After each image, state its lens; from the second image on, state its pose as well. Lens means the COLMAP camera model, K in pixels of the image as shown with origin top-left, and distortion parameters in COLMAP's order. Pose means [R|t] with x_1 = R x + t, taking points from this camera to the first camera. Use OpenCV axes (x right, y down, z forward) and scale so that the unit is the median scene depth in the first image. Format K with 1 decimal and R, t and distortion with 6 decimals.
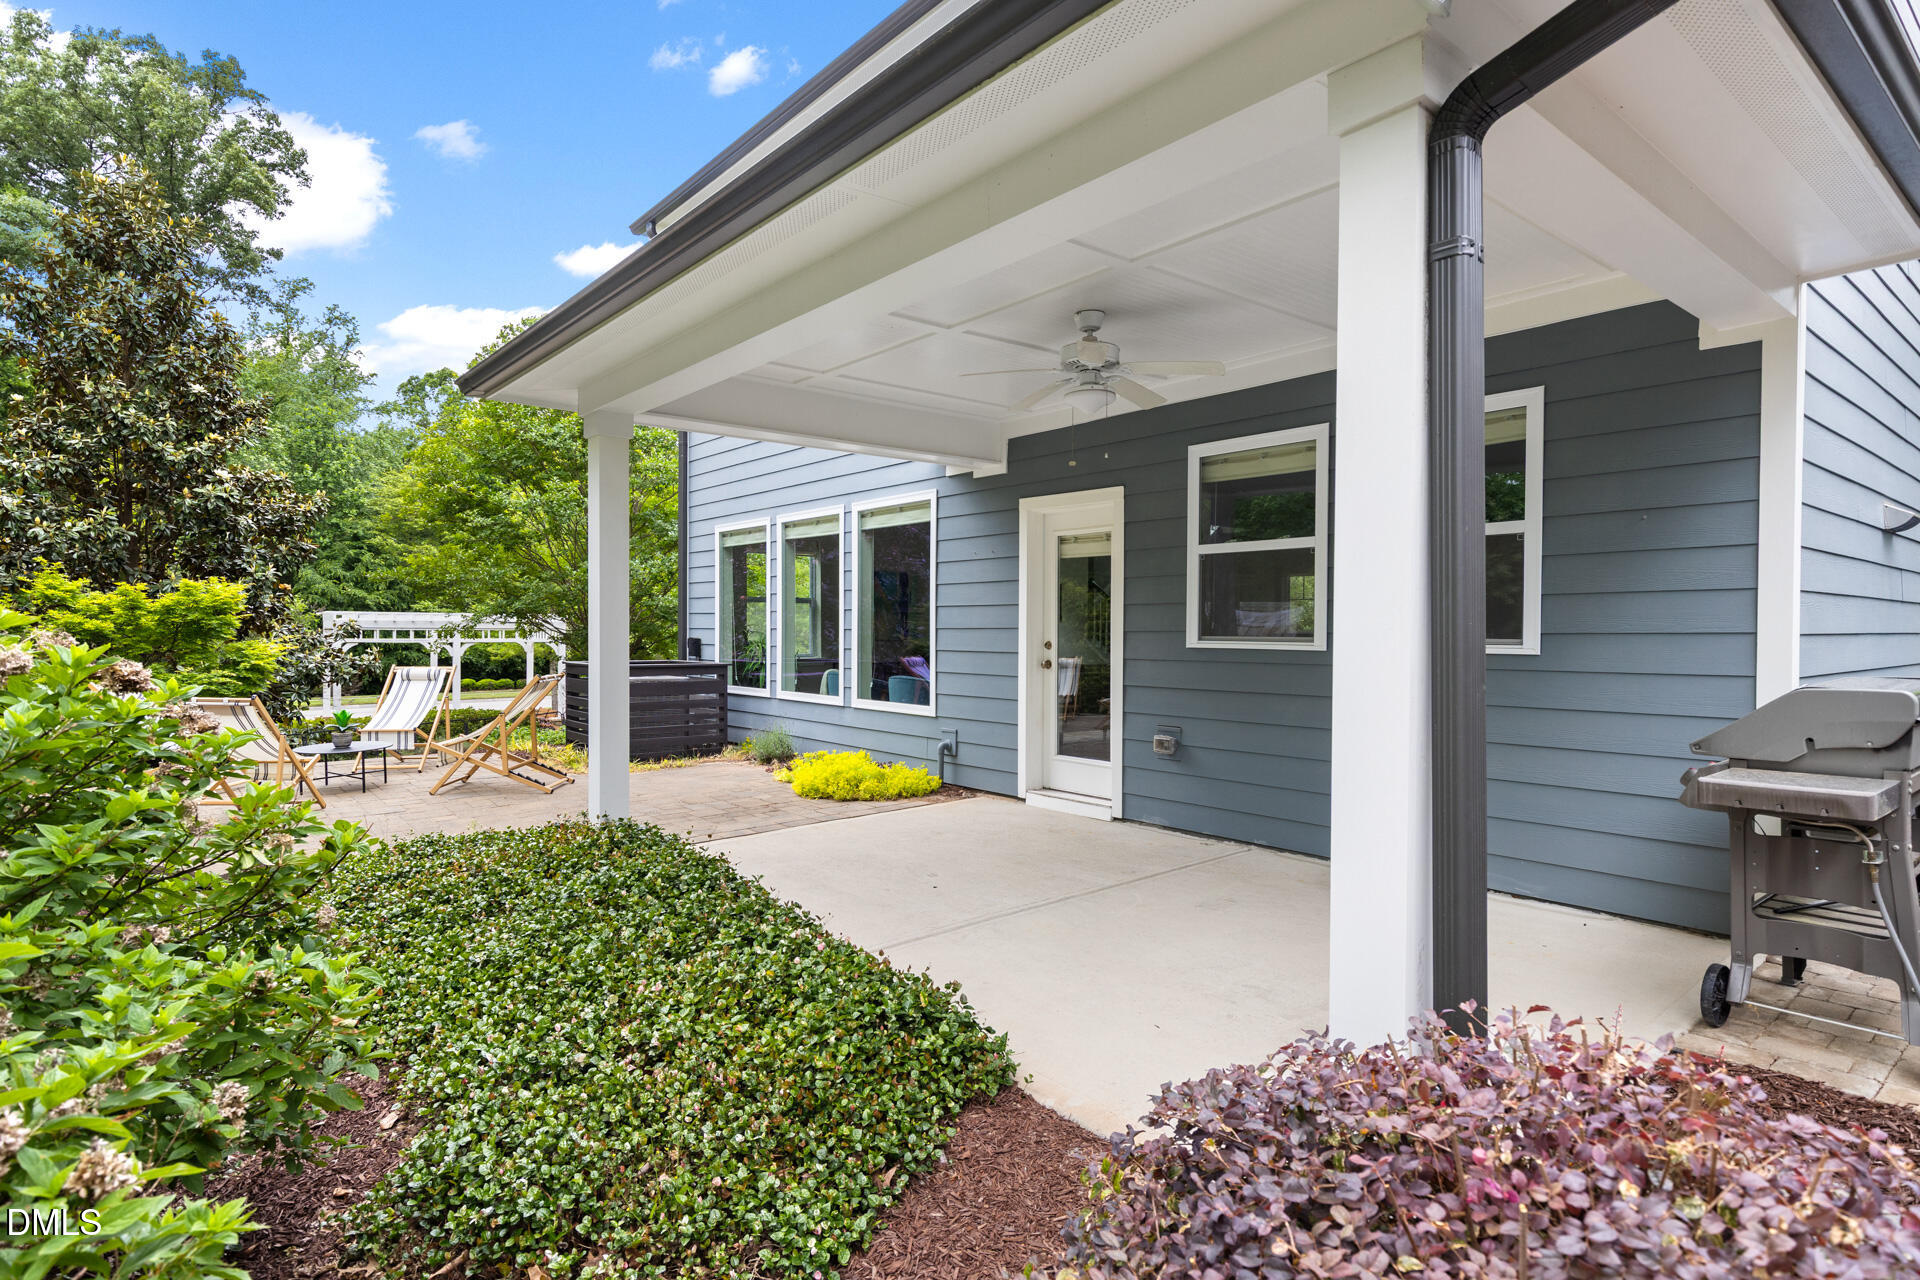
lens RADIAL K [[1029.8, 0, 960.8], [0, 1029.8, 637.0], [0, 0, 1]] dist [-0.000149, -0.000021]
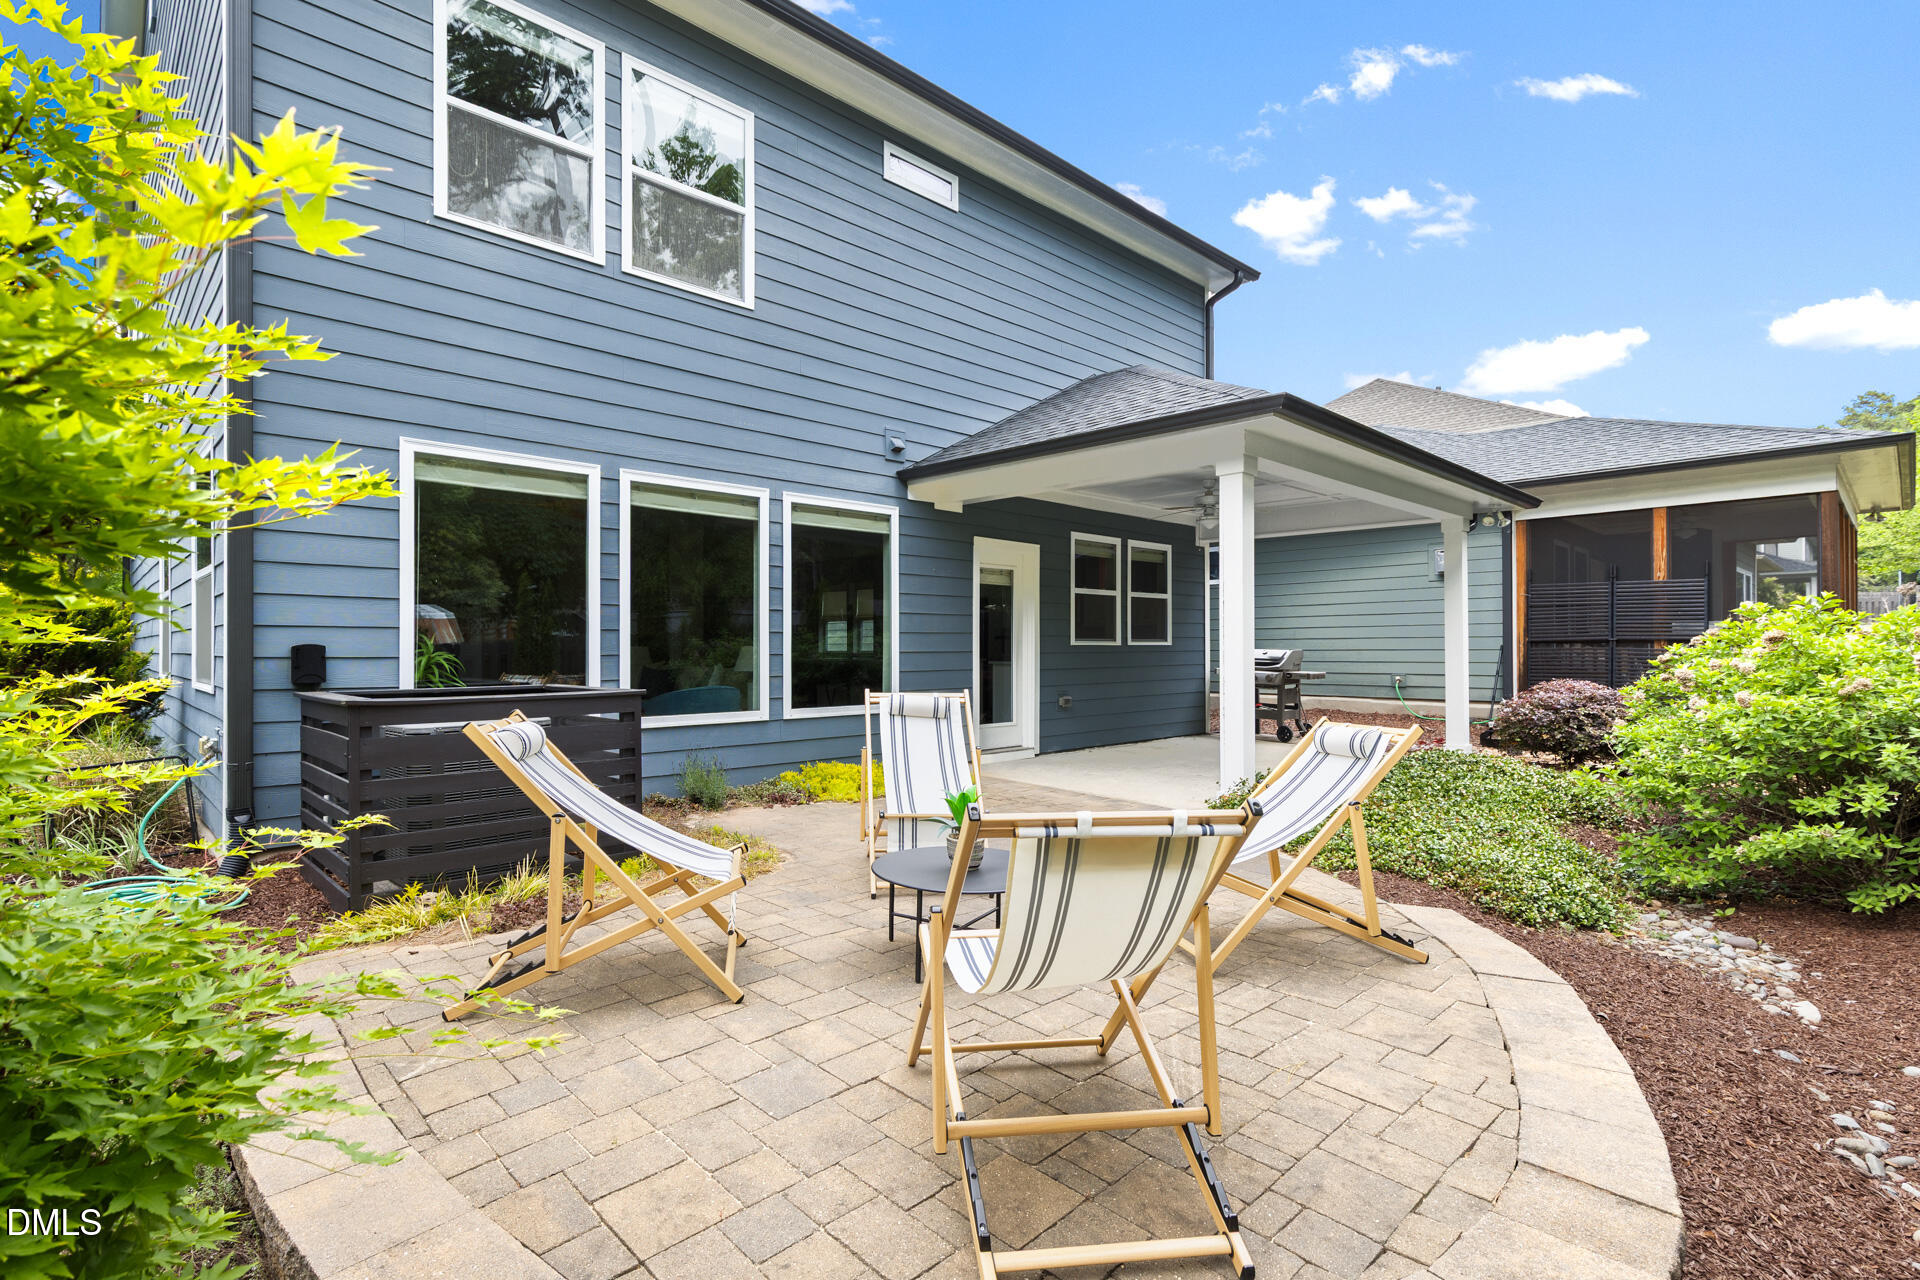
lens RADIAL K [[901.1, 0, 960.0], [0, 901.1, 639.3], [0, 0, 1]] dist [-0.000007, 0.000000]
pose [[-0.081295, 0.002100, 0.996688, -1.306650], [0.006806, 0.999976, -0.001552, 0.000908], [-0.996667, 0.006657, -0.081307, 1.323717]]
